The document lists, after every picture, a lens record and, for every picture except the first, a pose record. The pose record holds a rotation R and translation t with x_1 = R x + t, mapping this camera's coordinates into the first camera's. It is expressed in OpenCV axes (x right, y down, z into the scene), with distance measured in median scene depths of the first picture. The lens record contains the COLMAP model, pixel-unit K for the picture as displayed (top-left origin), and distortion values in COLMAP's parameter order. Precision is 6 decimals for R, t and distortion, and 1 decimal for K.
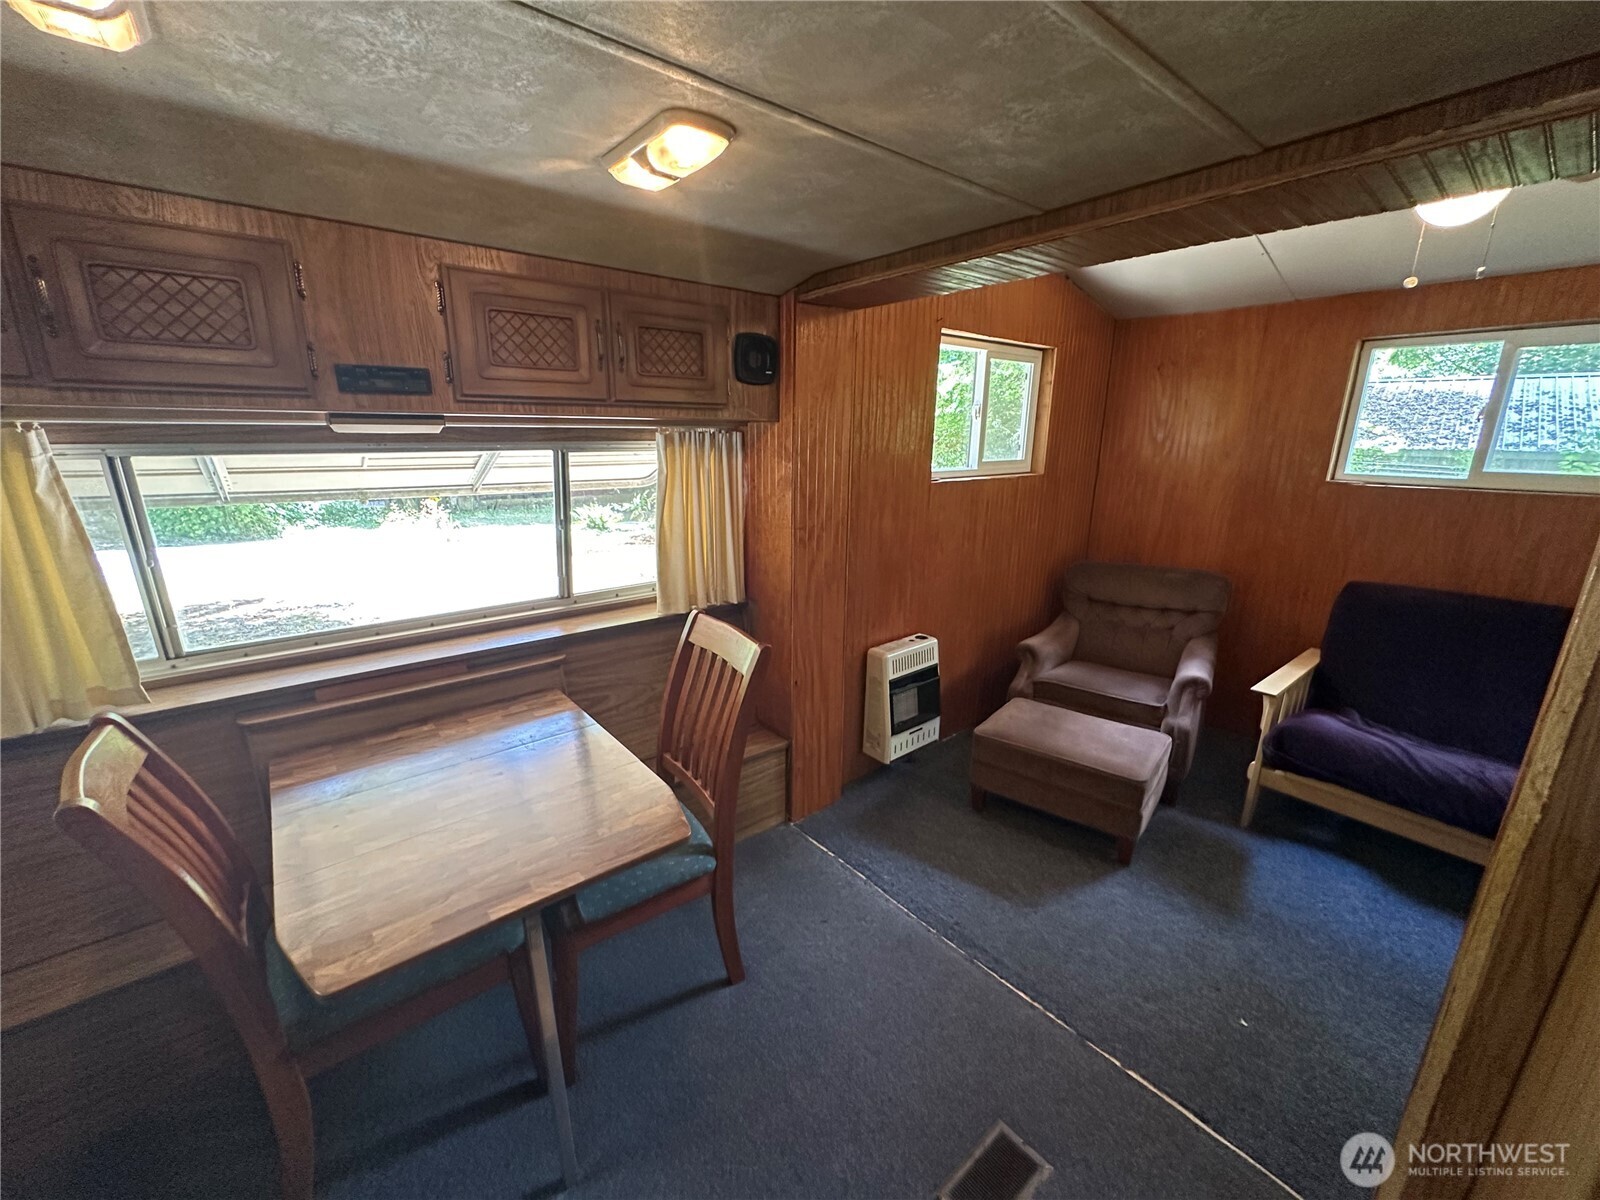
lens RADIAL K [[640.5, 0, 798.9], [0, 640.5, 601.1], [0, 0, 1]] dist [-0.006041, 0.001470]
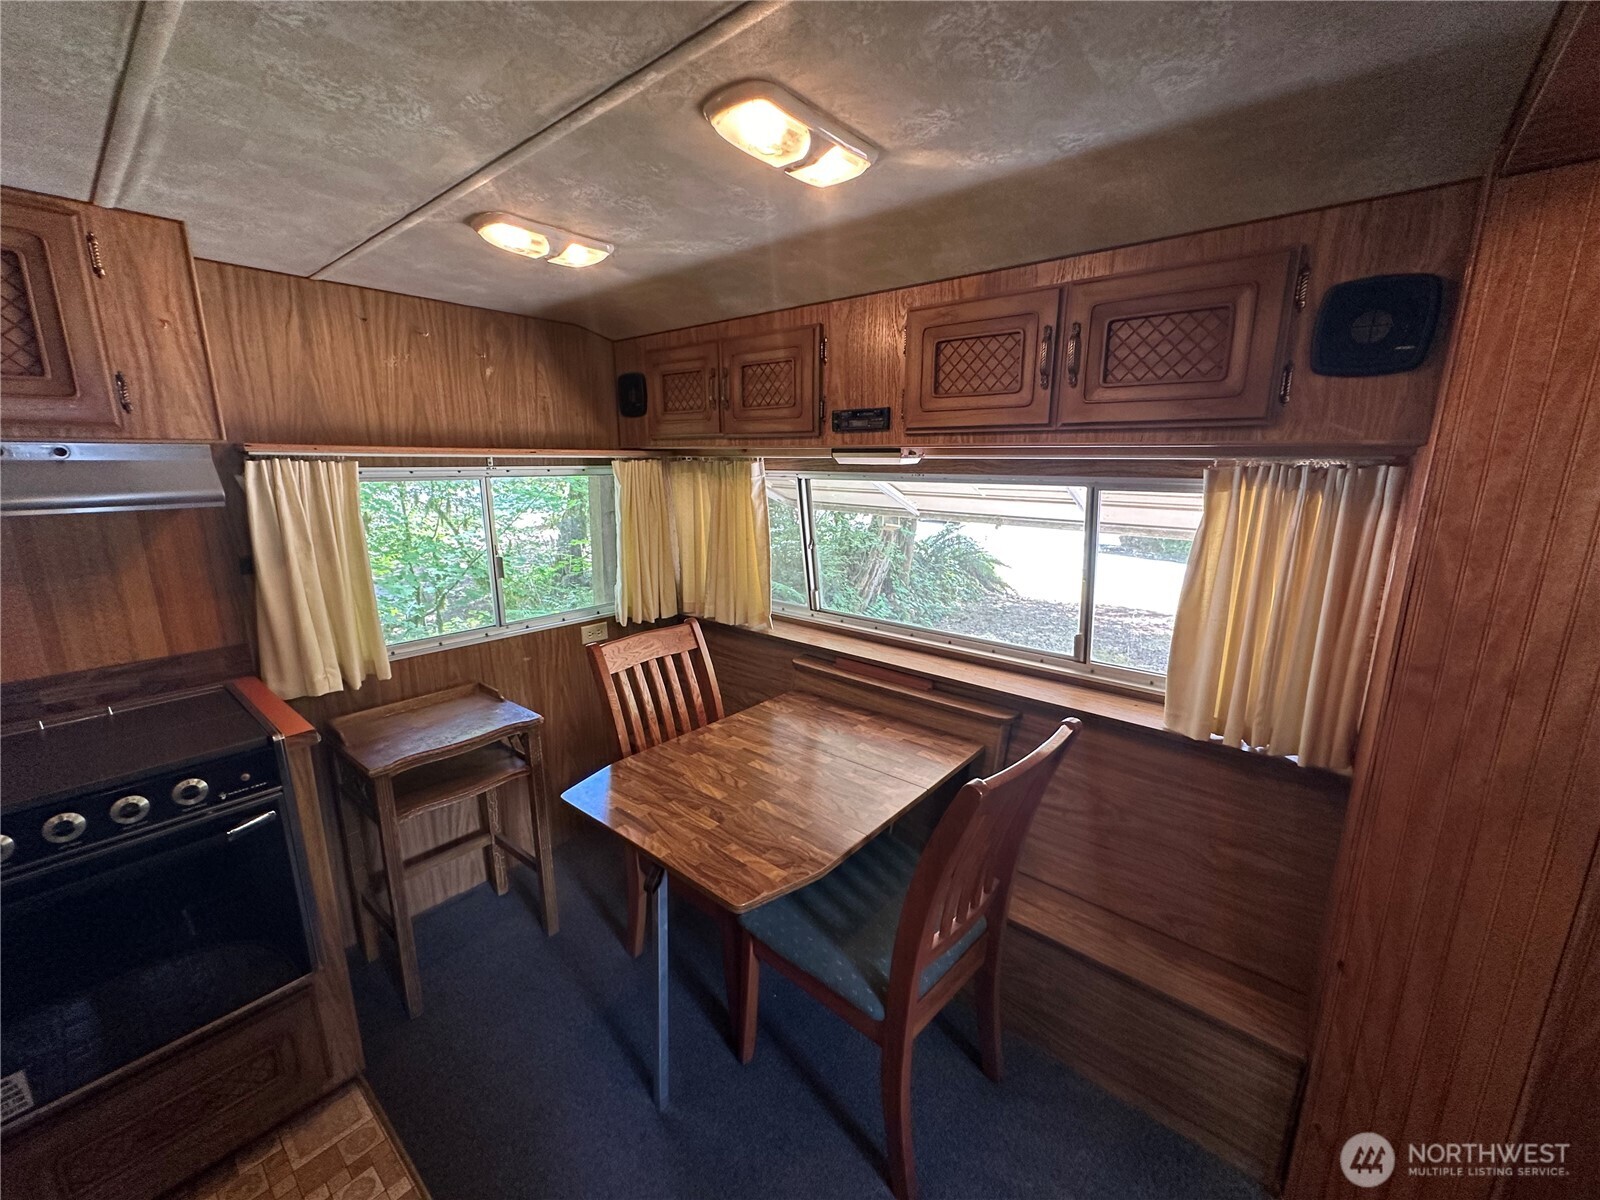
lens RADIAL K [[640.5, 0, 800.3], [0, 640.5, 599.6], [0, 0, 1]] dist [-0.006041, 0.001470]
pose [[0.188623, 0.201151, -0.961228, 0.480935], [-0.256635, 0.954882, 0.149464, -0.155320], [0.947924, 0.218493, 0.231735, 0.608255]]
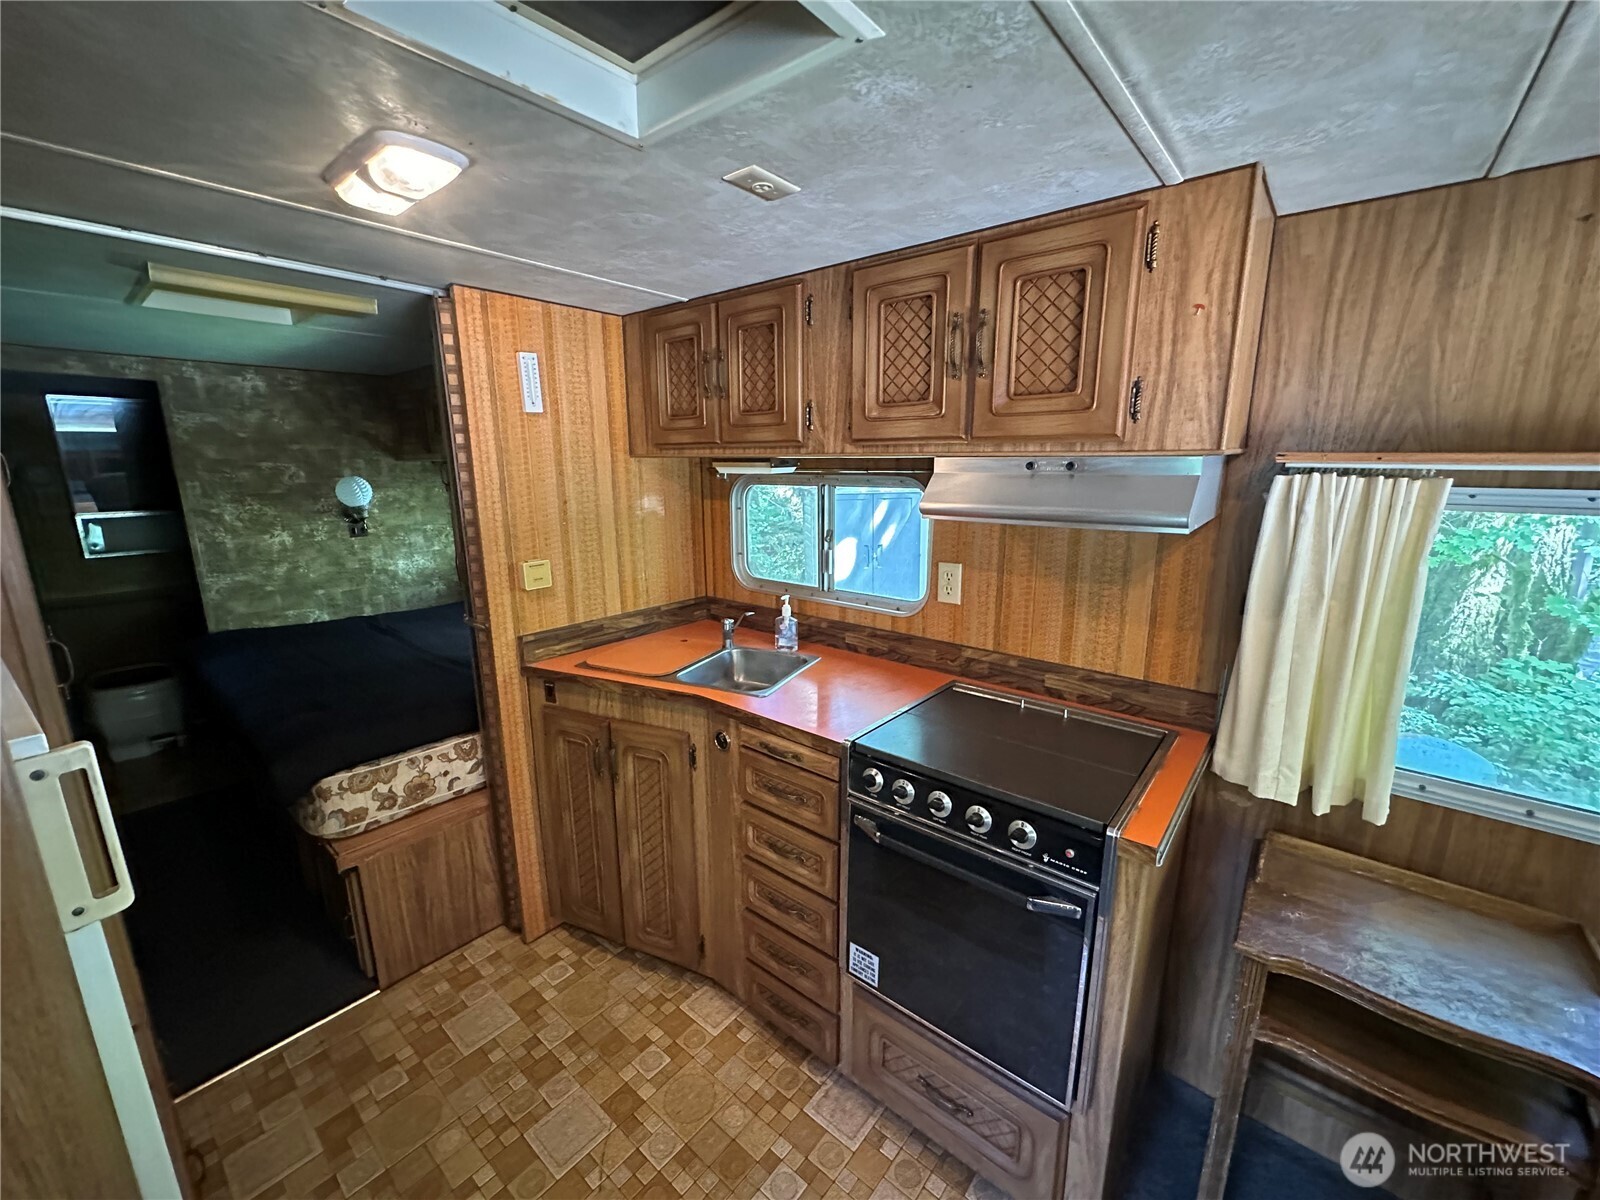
lens RADIAL K [[640.5, 0, 798.1], [0, 640.5, 601.0], [0, 0, 1]] dist [-0.006041, 0.001470]
pose [[-0.982325, 0.033944, -0.184079, 0.040788], [-0.055140, 0.887308, 0.457870, -0.173035], [0.178876, 0.459927, -0.869753, 0.596490]]
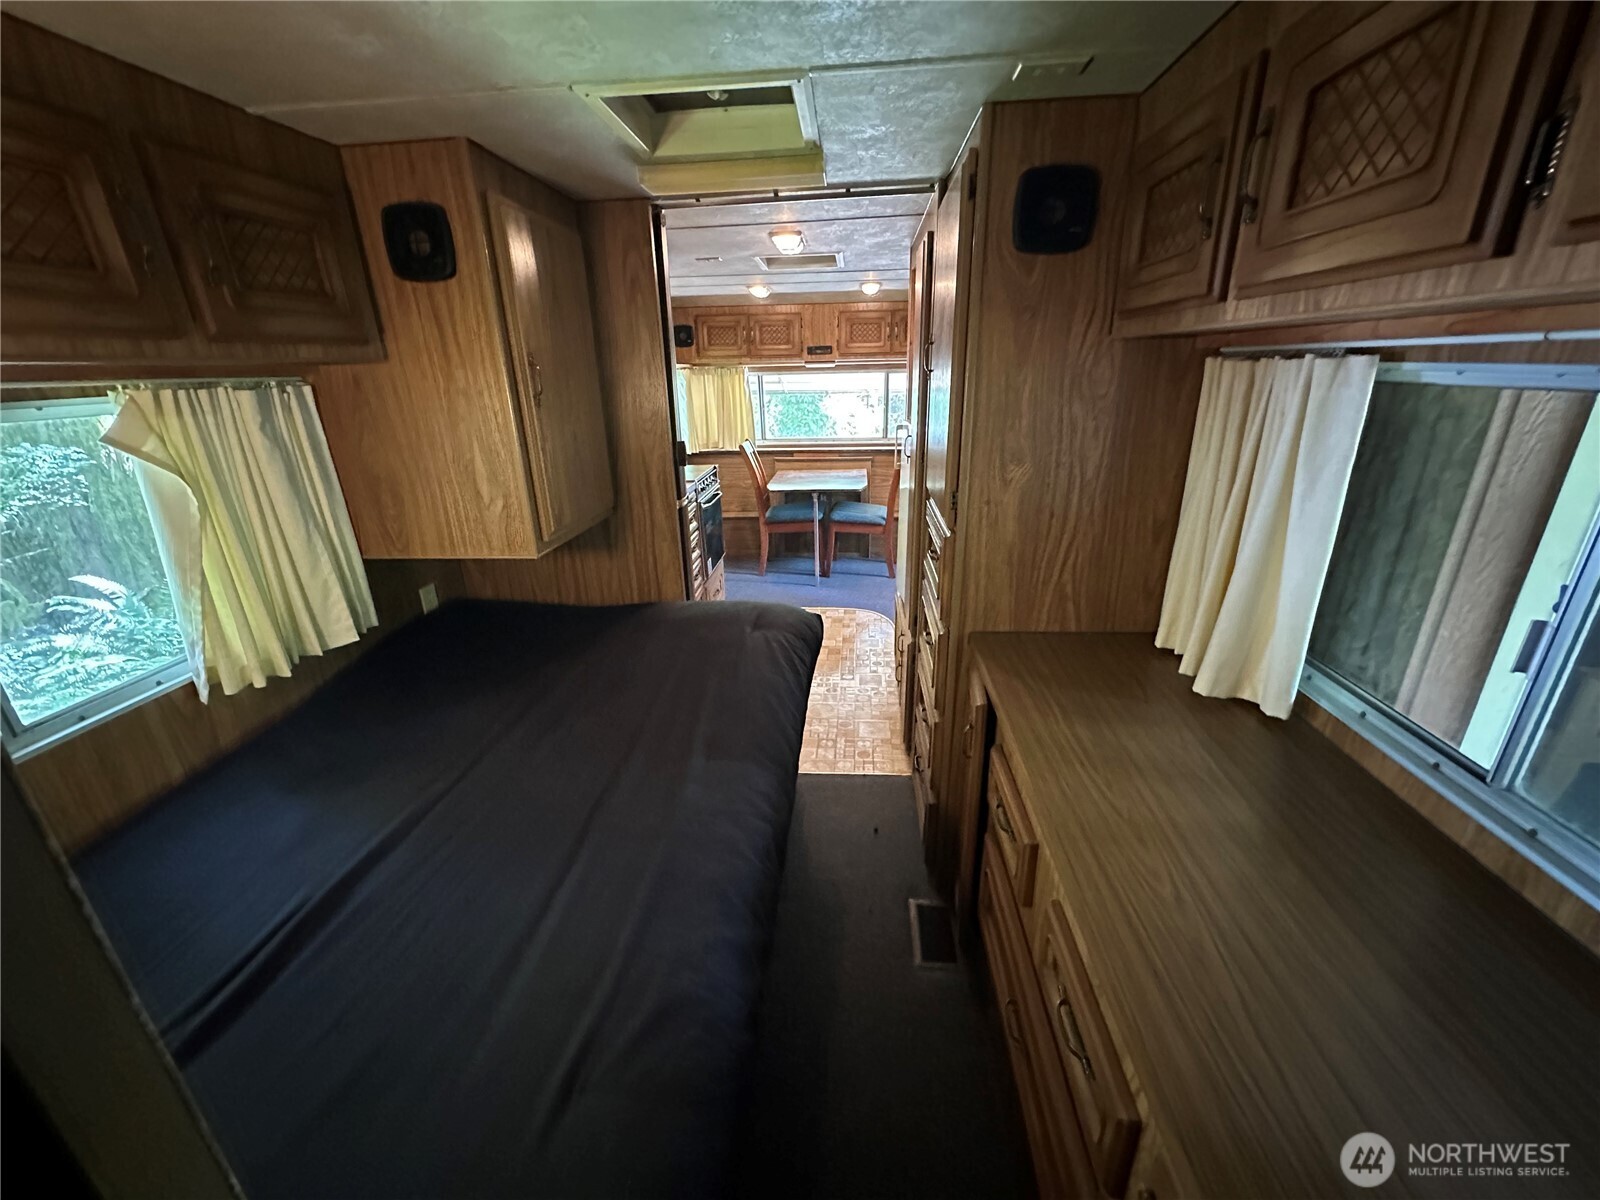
lens RADIAL K [[640.5, 0, 802.9], [0, 640.5, 600.1], [0, 0, 1]] dist [-0.006041, 0.001470]
pose [[0.720306, 0.212504, -0.660304, 1.504399], [-0.151181, 0.977128, 0.149548, 0.370926], [0.676981, -0.007895, 0.735958, -1.286815]]
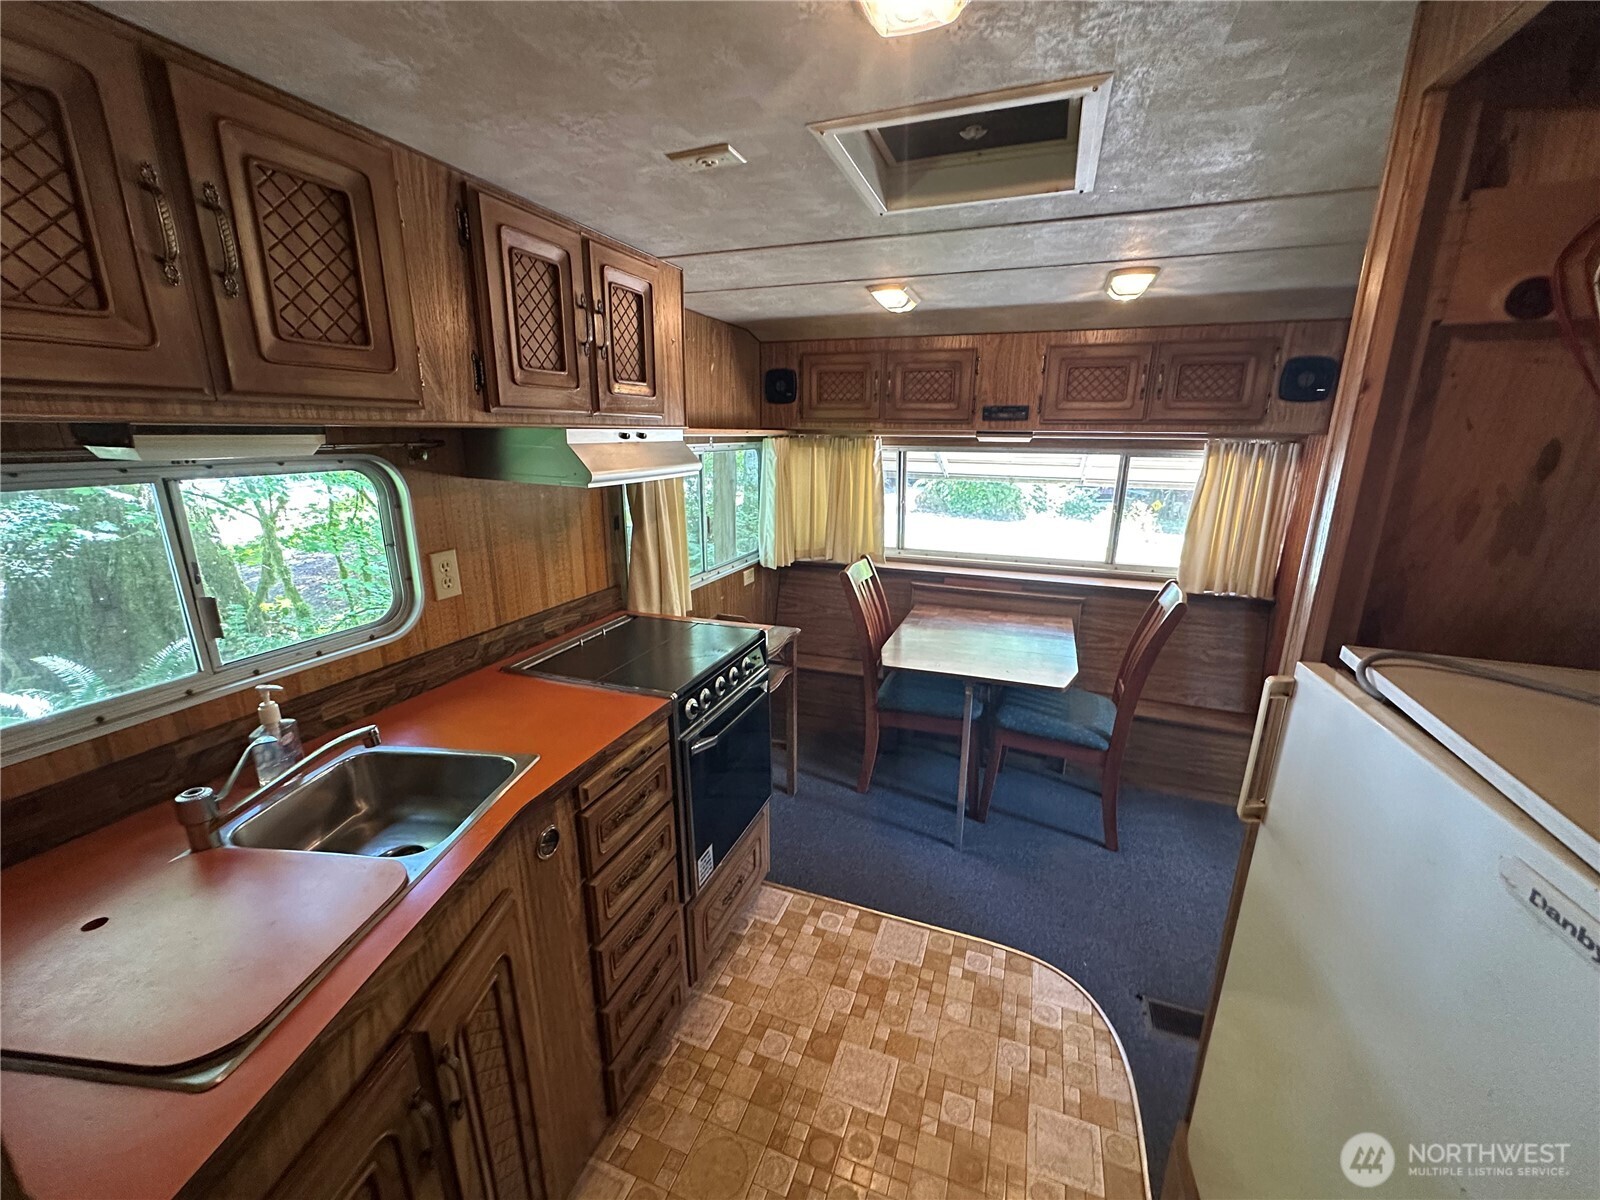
lens RADIAL K [[640.5, 0, 800.2], [0, 640.5, 599.4], [0, 0, 1]] dist [-0.006041, 0.001470]
pose [[0.502564, 0.212826, -0.837934, 0.629847], [-0.226003, 0.967864, 0.110278, 0.091440], [0.834477, 0.133954, 0.534513, -0.359012]]
